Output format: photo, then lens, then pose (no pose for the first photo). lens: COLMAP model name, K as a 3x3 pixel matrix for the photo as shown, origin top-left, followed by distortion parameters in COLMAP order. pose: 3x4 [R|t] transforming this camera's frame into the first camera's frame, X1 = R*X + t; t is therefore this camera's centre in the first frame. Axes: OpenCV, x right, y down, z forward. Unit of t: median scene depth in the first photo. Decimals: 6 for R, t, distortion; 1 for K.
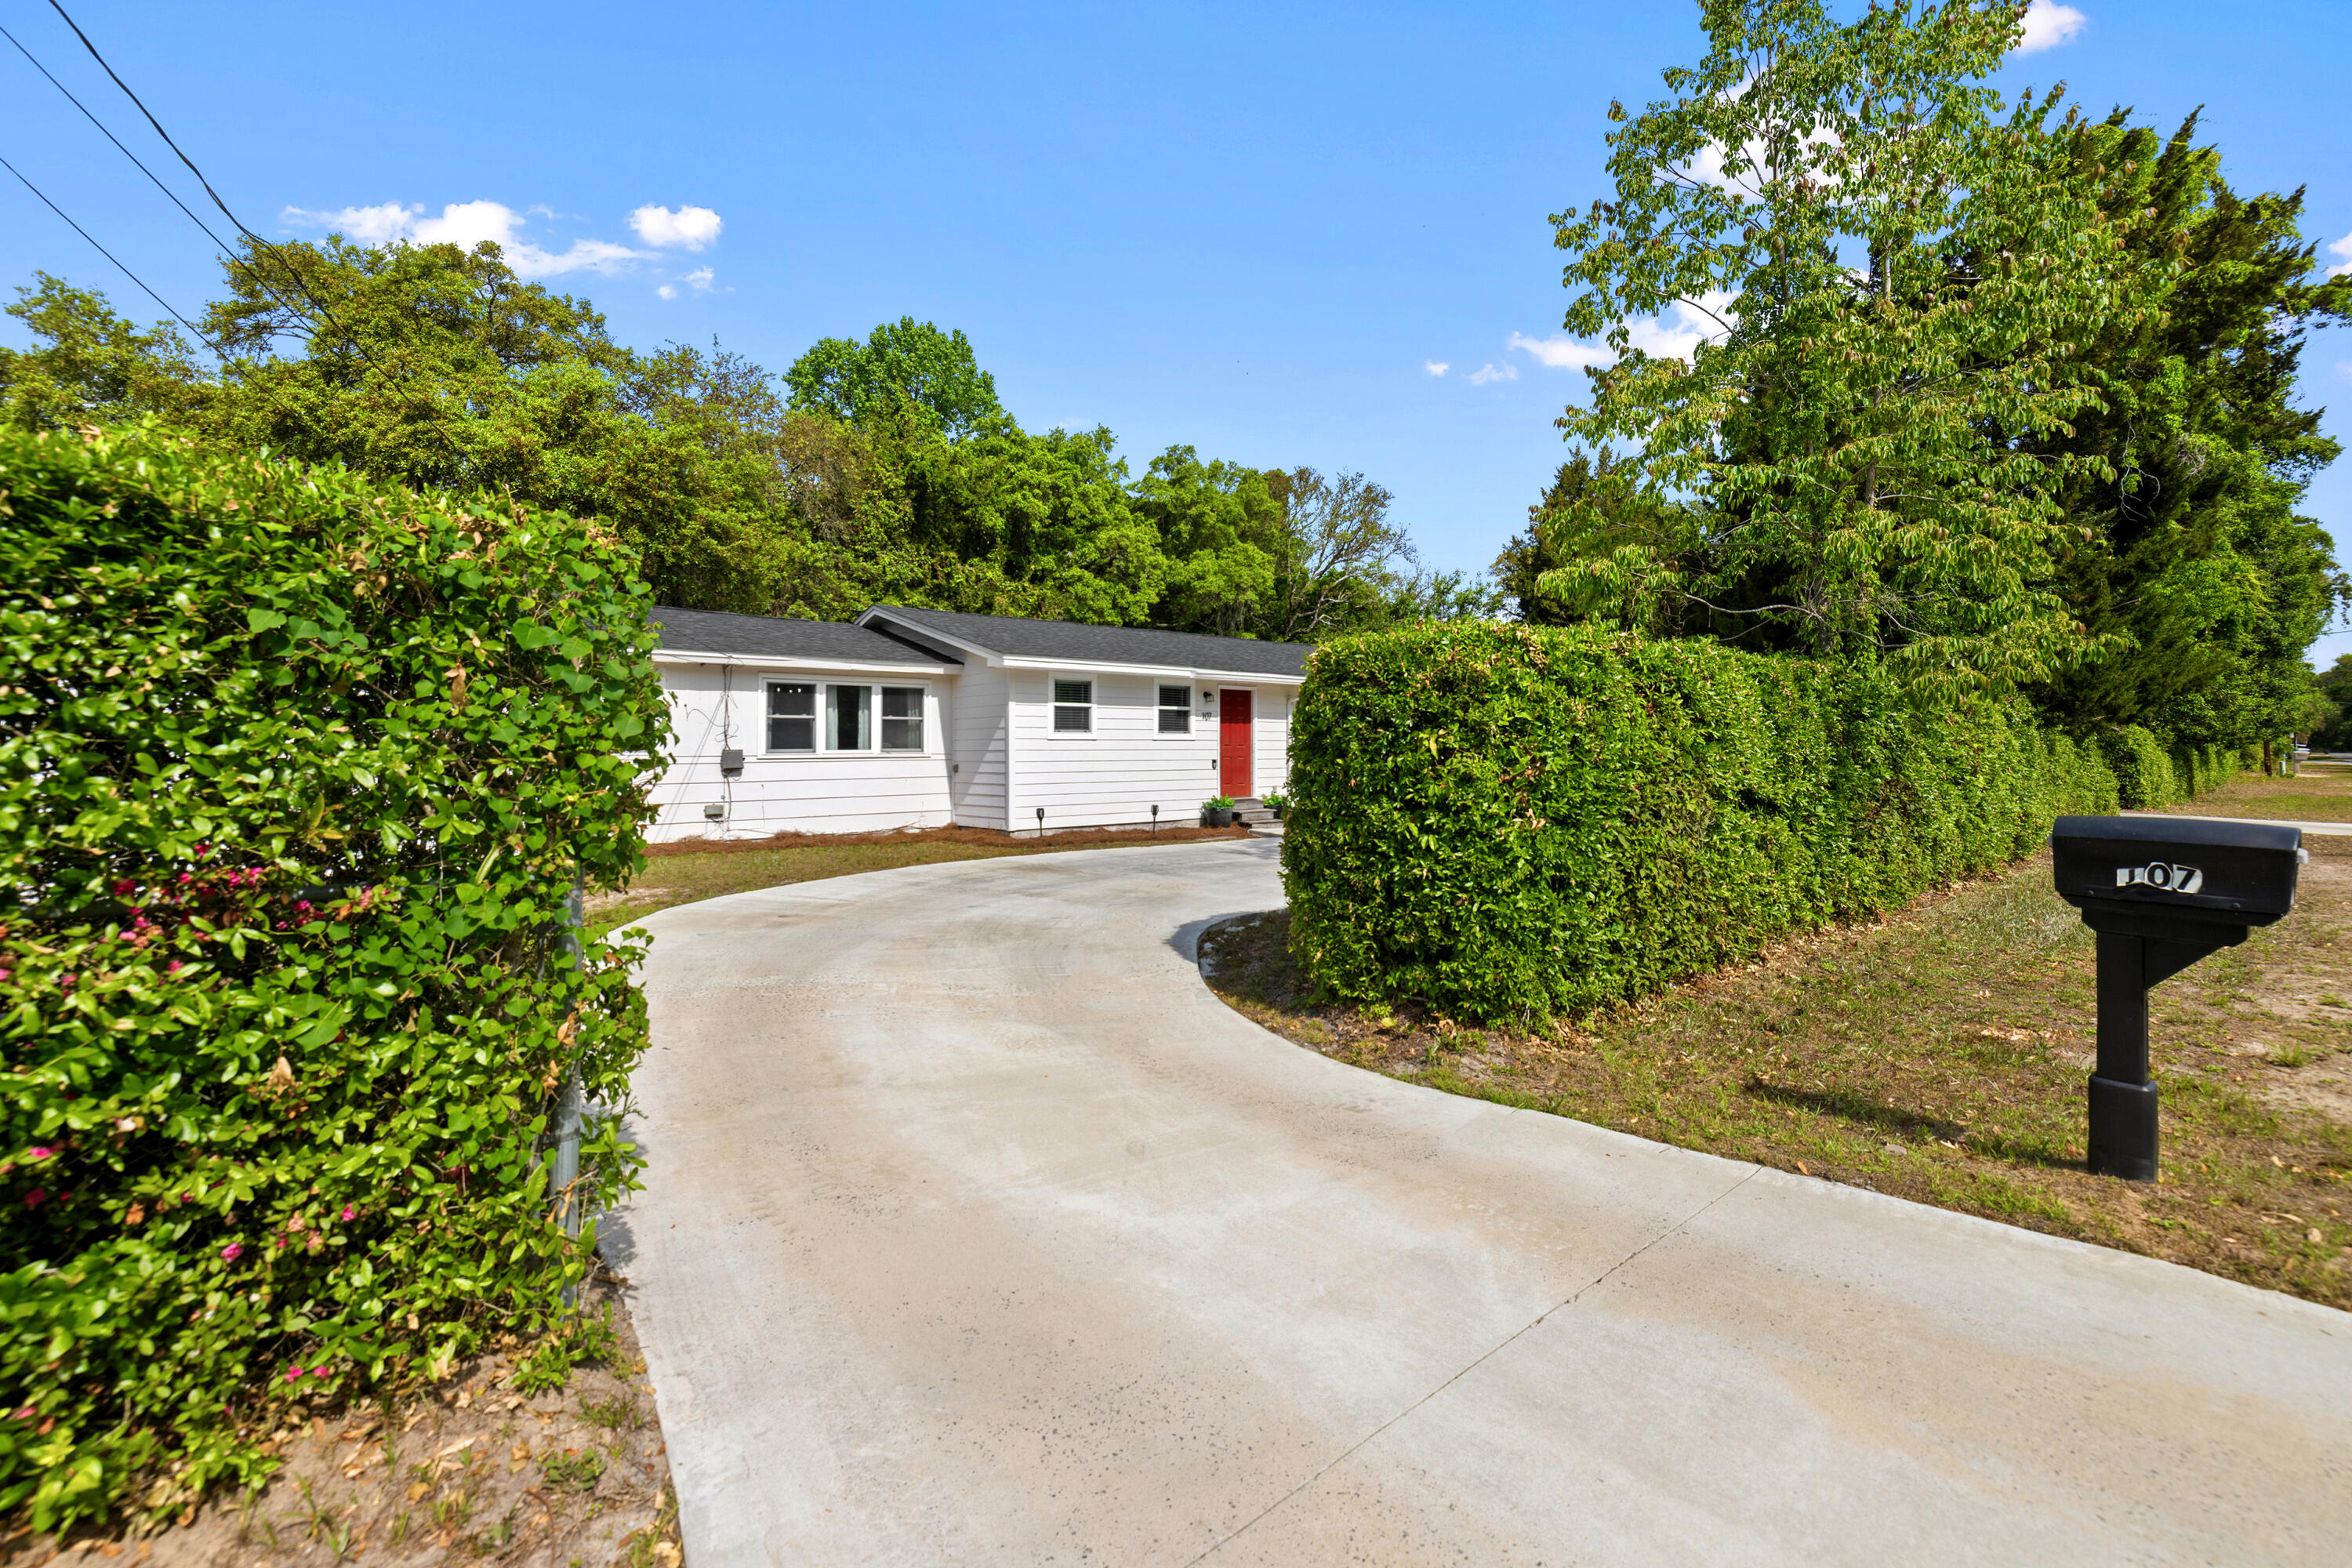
lens RADIAL K [[1008.6, 0, 1158.8], [0, 1008.6, 717.6], [0, 0, 1]] dist [-0.000399, -0.000607]
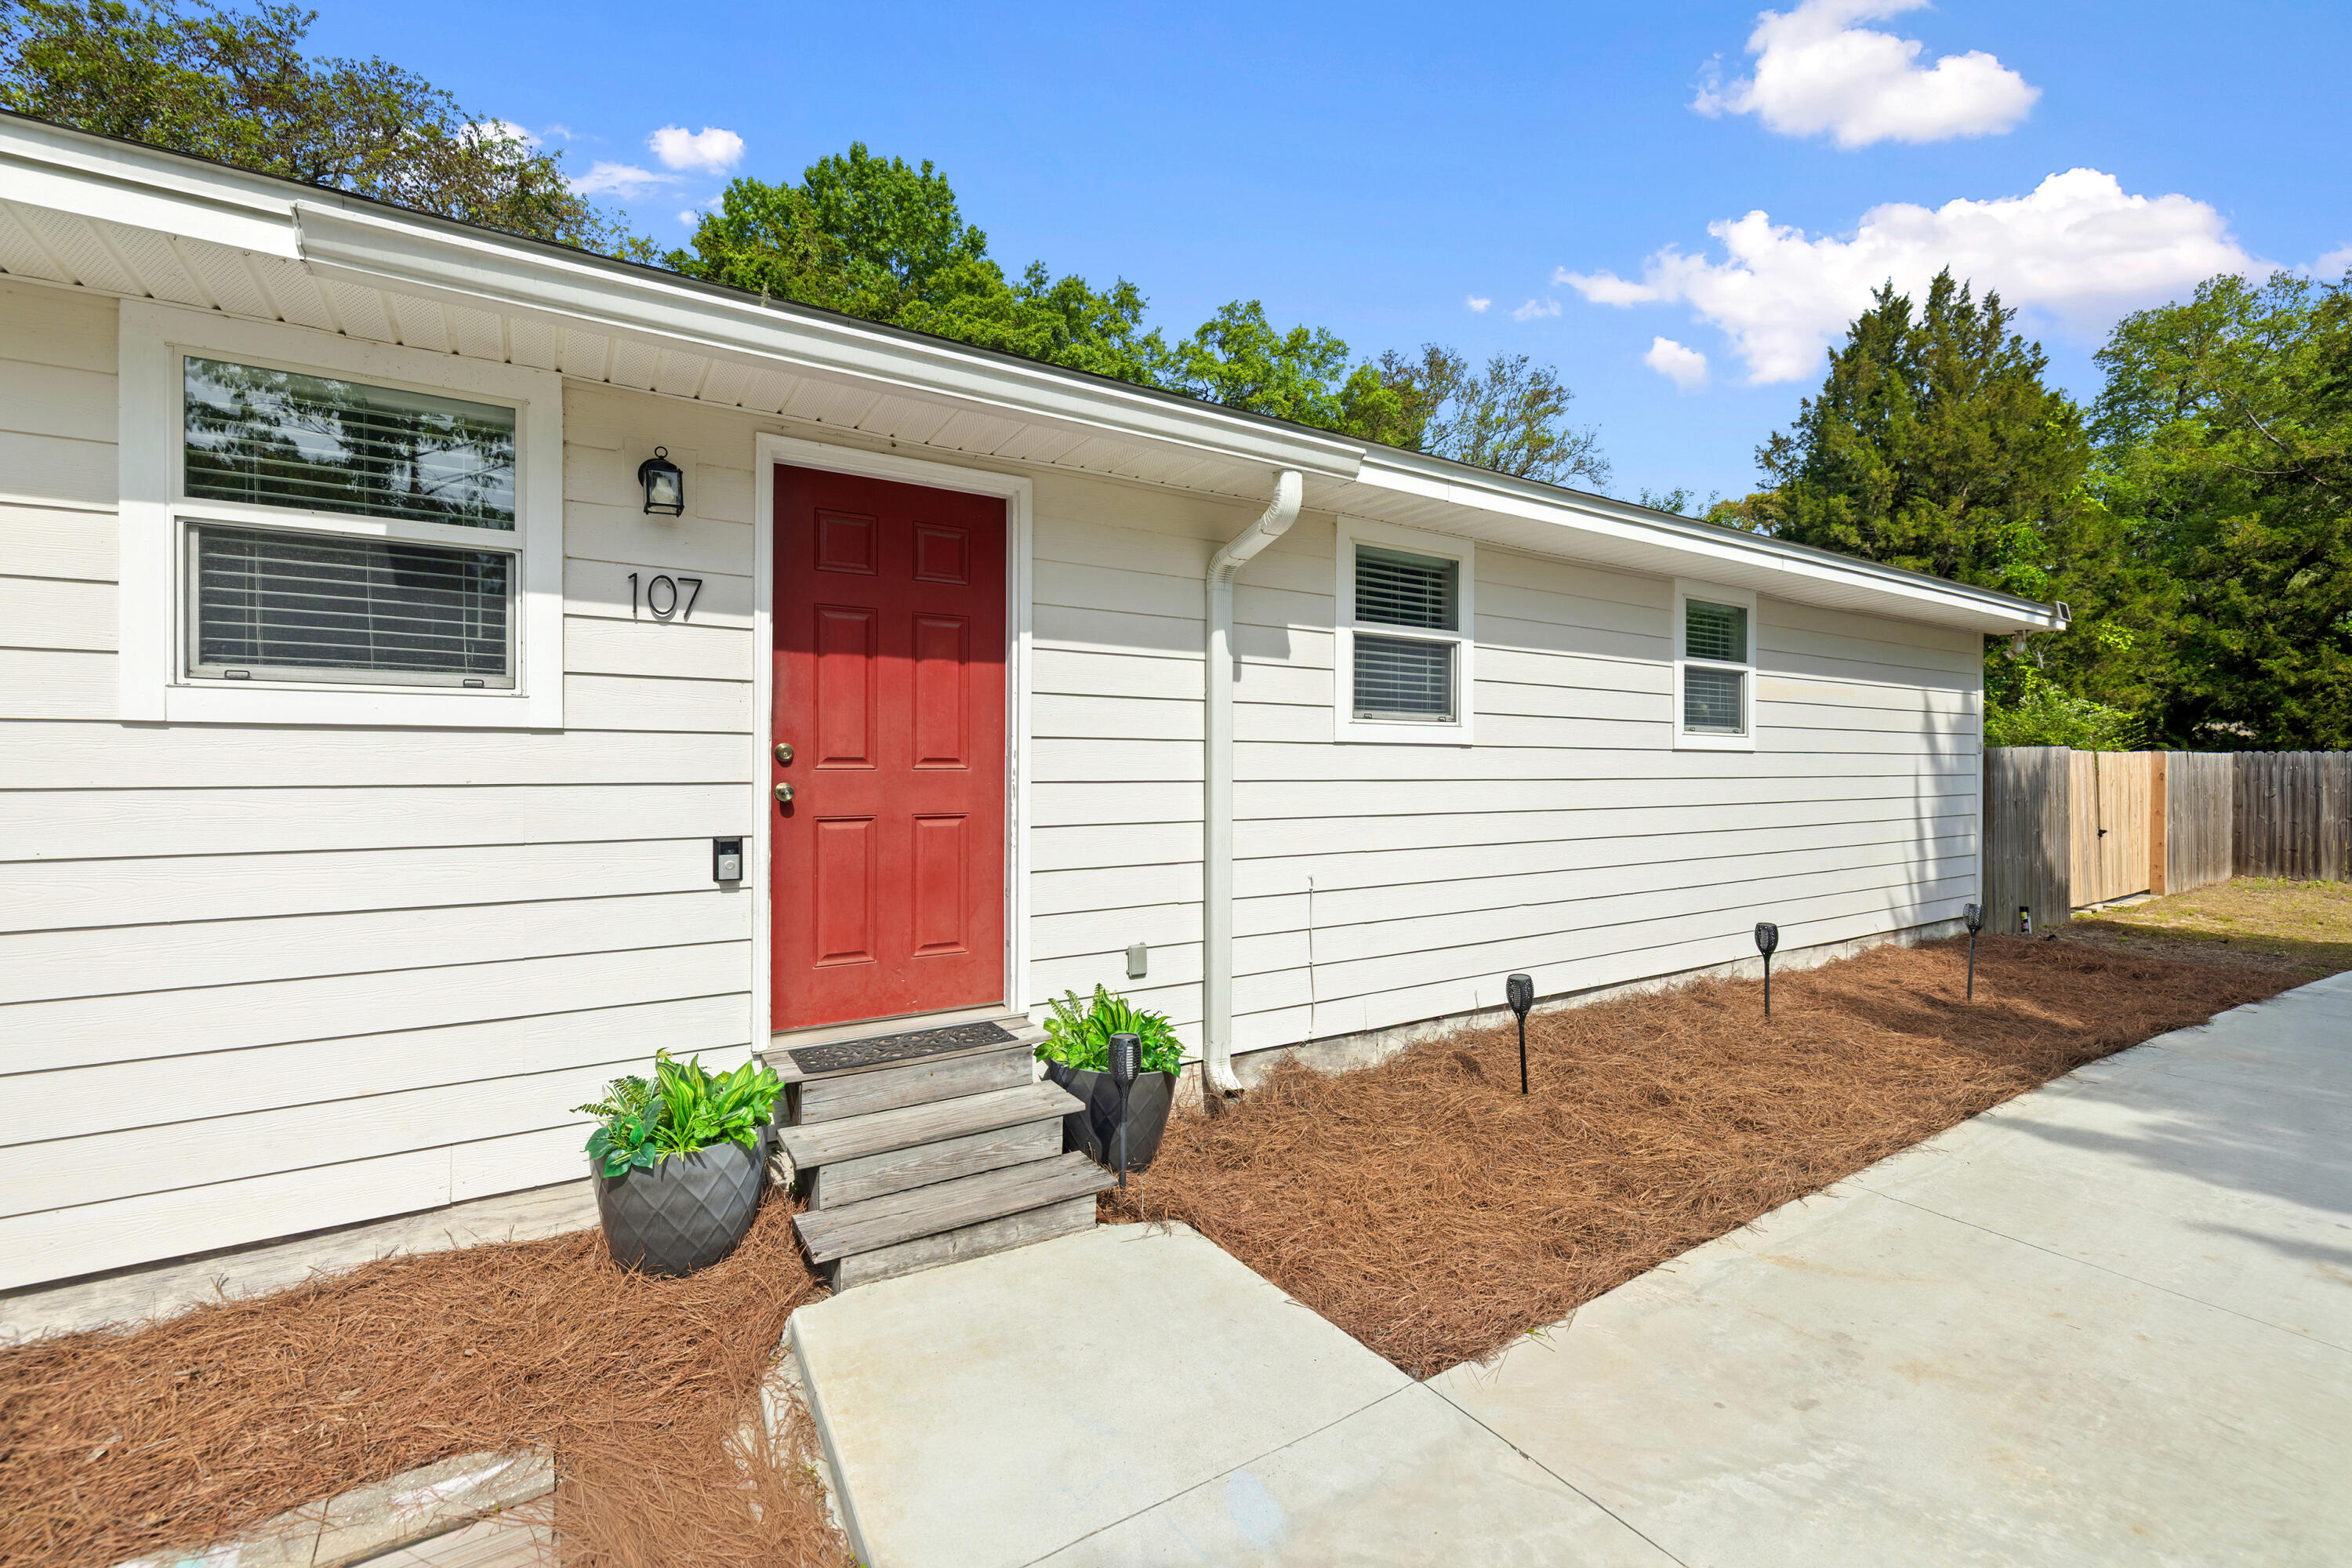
lens RADIAL K [[996.2, 0, 1161.0], [0, 996.2, 766.2], [0, 0, 1]] dist [0.000435, -0.000186]
pose [[0.989860, 0.009261, -0.141743, 0.106502], [-0.003977, 0.999288, 0.037514, 0.014214], [0.141989, -0.036570, 0.989192, 0.555118]]
